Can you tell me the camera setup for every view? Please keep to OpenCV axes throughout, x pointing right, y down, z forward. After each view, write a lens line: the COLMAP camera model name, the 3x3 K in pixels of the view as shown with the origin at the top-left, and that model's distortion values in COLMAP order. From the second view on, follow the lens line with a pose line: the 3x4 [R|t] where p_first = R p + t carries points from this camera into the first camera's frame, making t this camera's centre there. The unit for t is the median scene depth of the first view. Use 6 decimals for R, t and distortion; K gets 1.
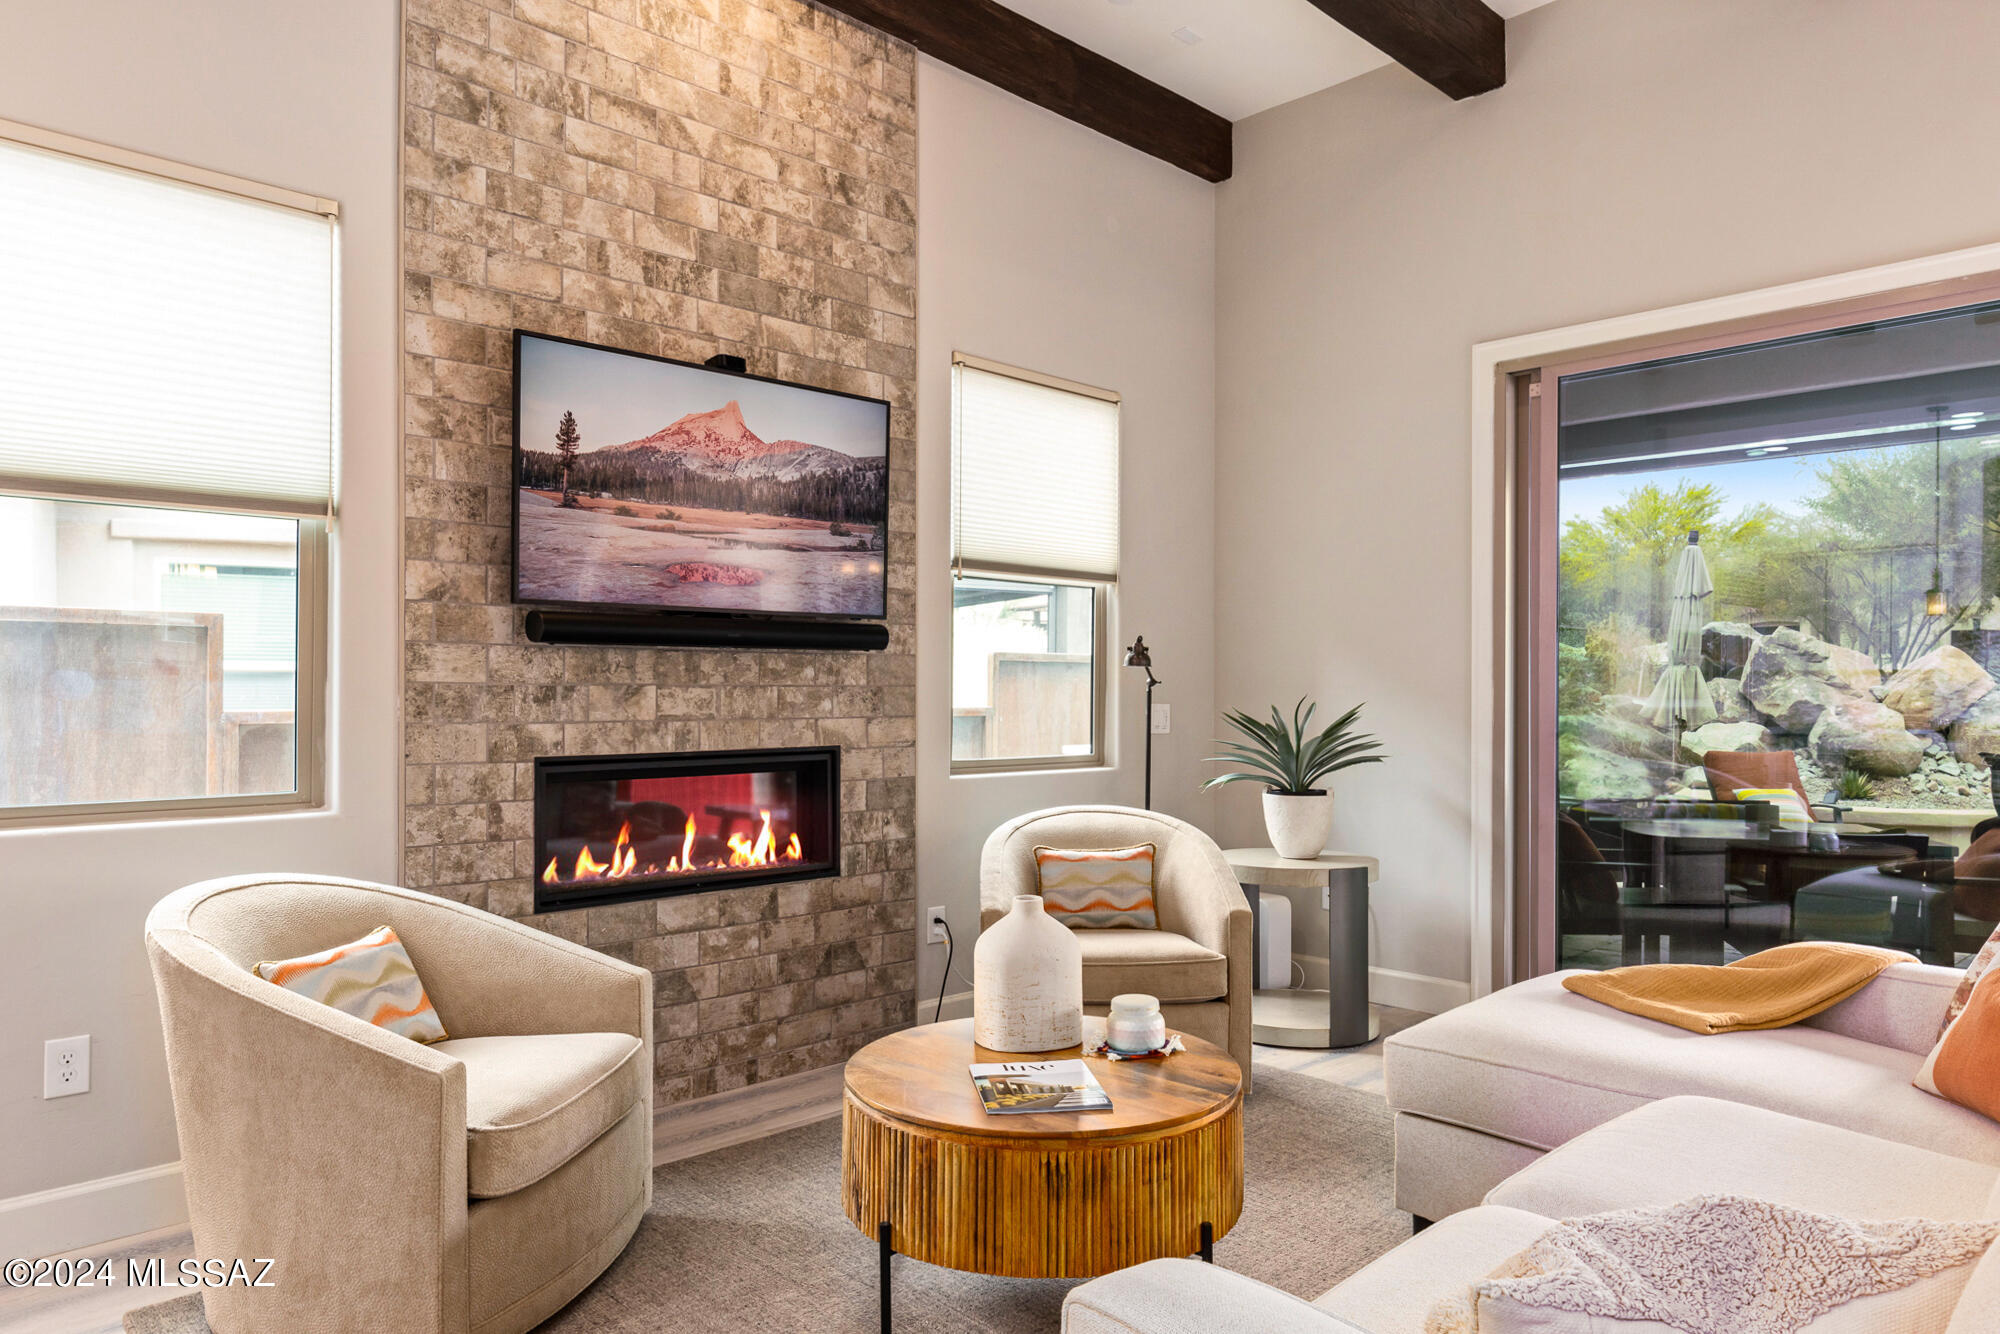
lens RADIAL K [[1311.6, 0, 991.6], [0, 1311.6, 679.6], [0, 0, 1]] dist [0.003485, 0.001276]
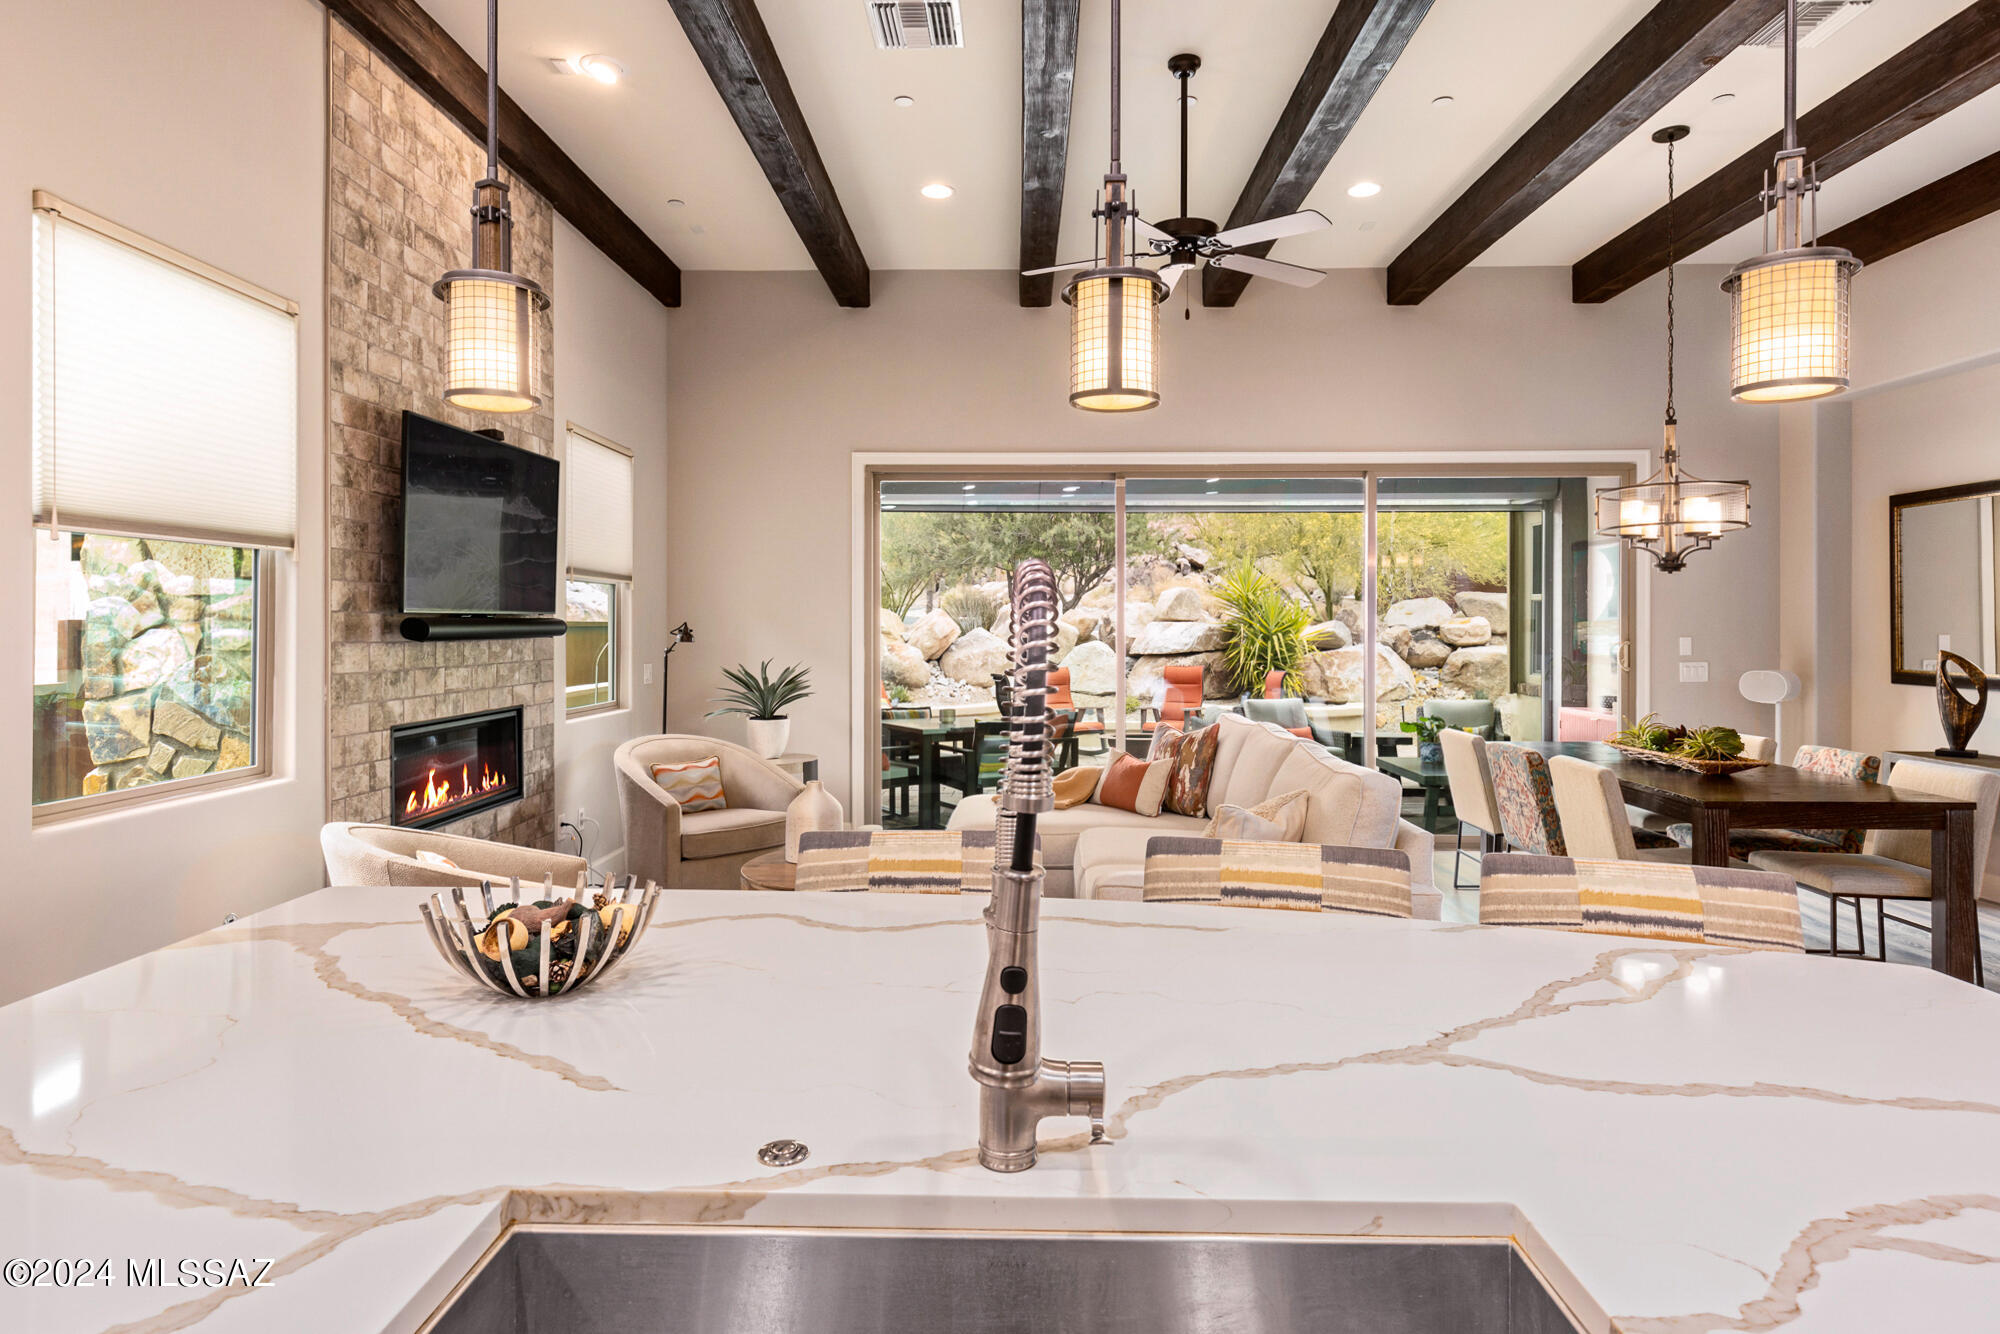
lens RADIAL K [[1139.1, 0, 1012.6], [0, 1139.1, 610.6], [0, 0, 1]] dist [0.005270, -0.001005]
pose [[0.699047, 0.004091, 0.715064, -0.660642], [-0.001618, 0.999990, -0.004139, -0.048558], [-0.715074, 0.001736, 0.699047, -0.233387]]
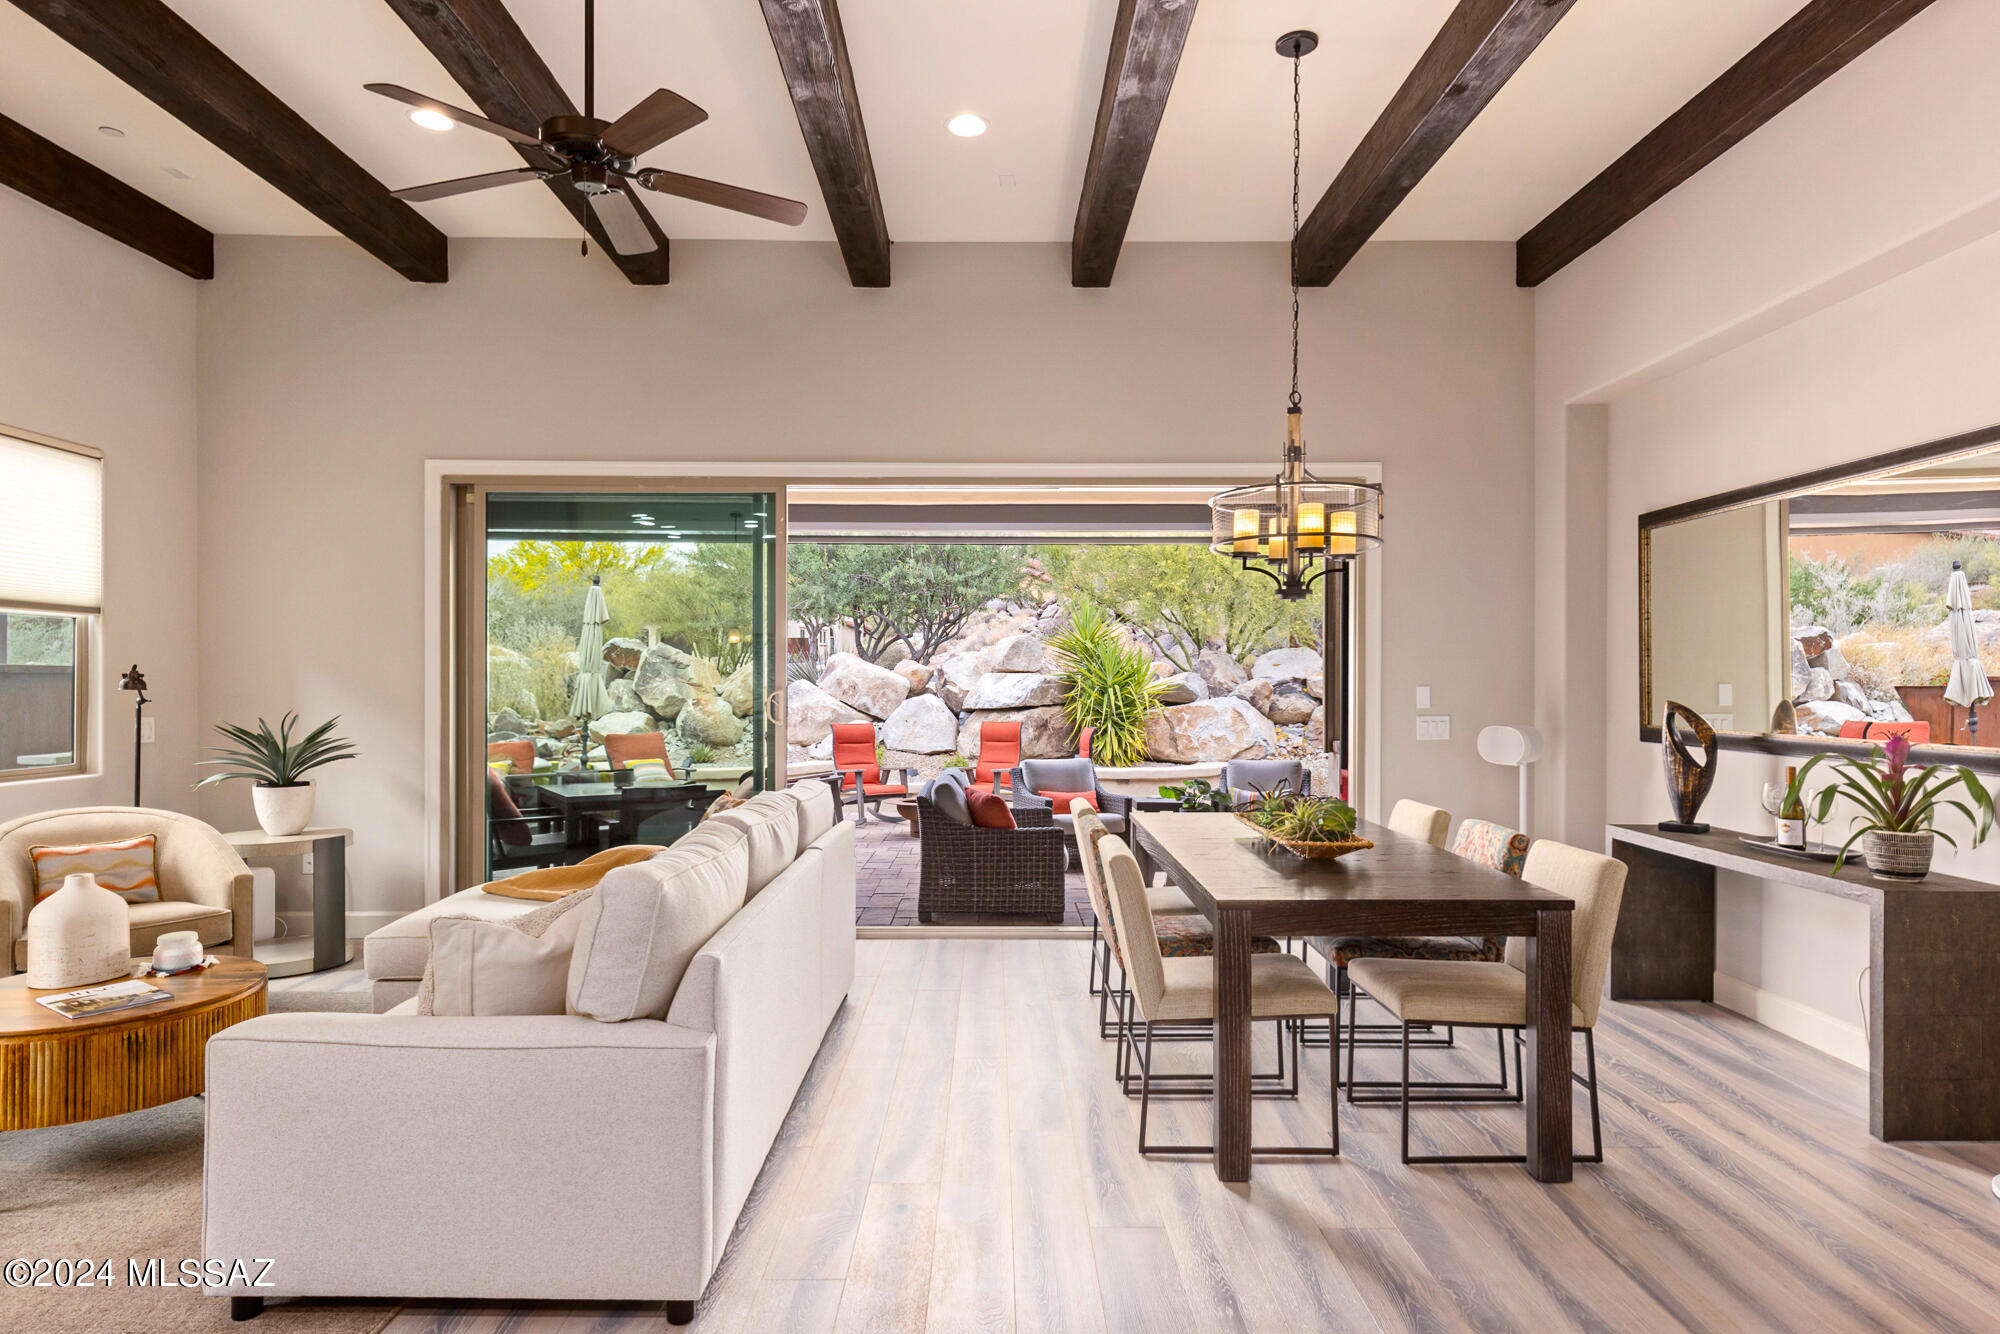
lens RADIAL K [[1139.1, 0, 1015.8], [0, 1139.1, 683.6], [0, 0, 1]] dist [0.005270, -0.001005]
pose [[0.677770, -0.005364, 0.735254, -0.127832], [-0.003064, 0.999944, 0.010119, -0.033298], [-0.735268, -0.009112, 0.677716, -0.361017]]
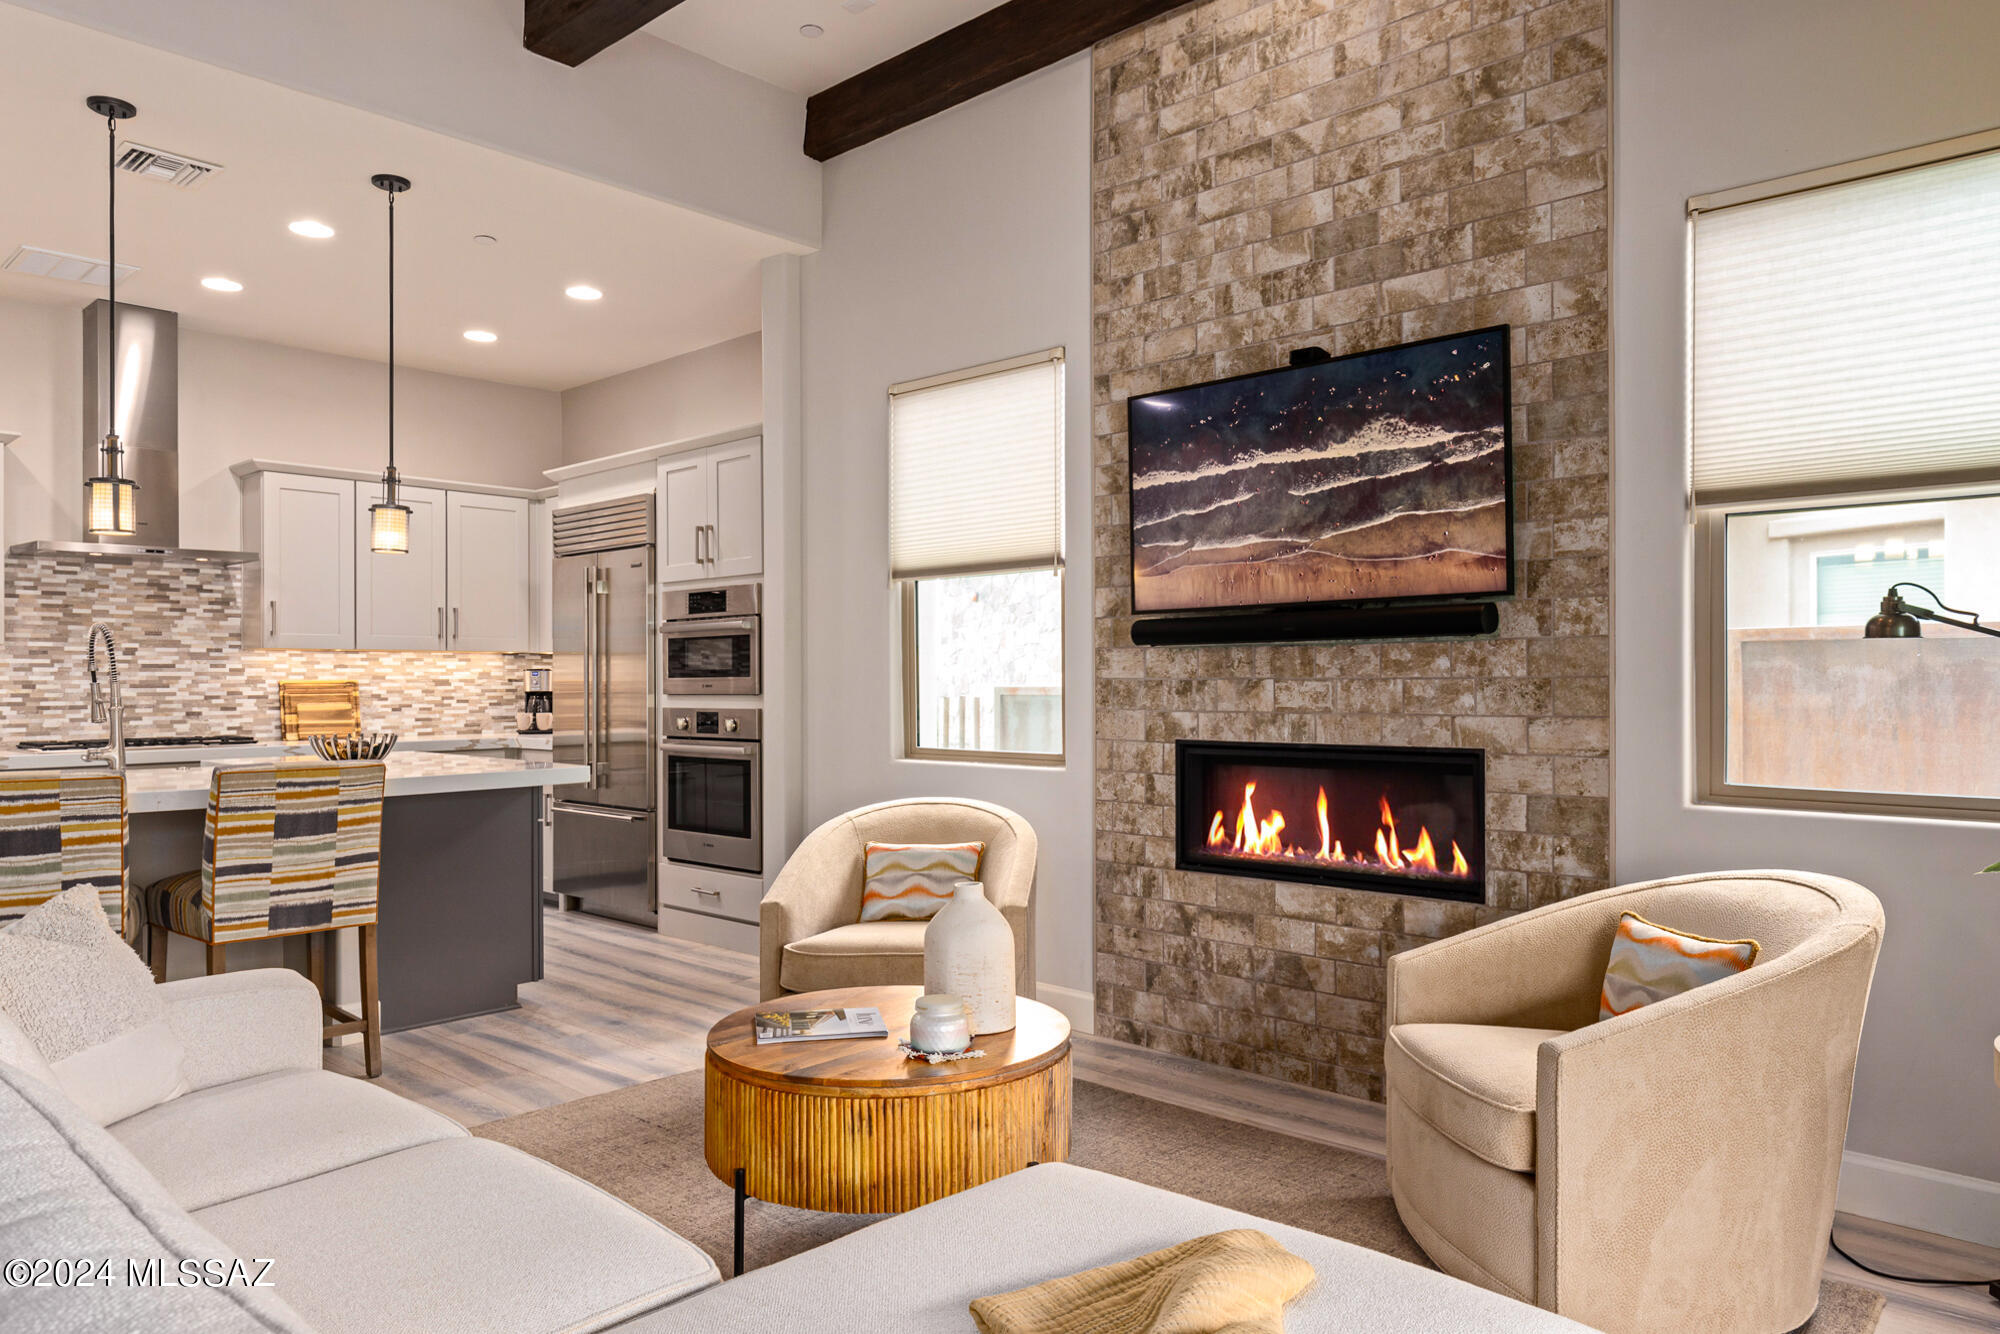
lens RADIAL K [[1311.6, 0, 920.0], [0, 1311.6, 670.9], [0, 0, 1]] dist [0.003485, 0.001276]
pose [[0.019348, -0.014242, -0.999711, 0.767630], [0.007635, 0.999871, -0.014097, 0.010126], [0.999784, -0.007360, 0.019454, 0.666084]]
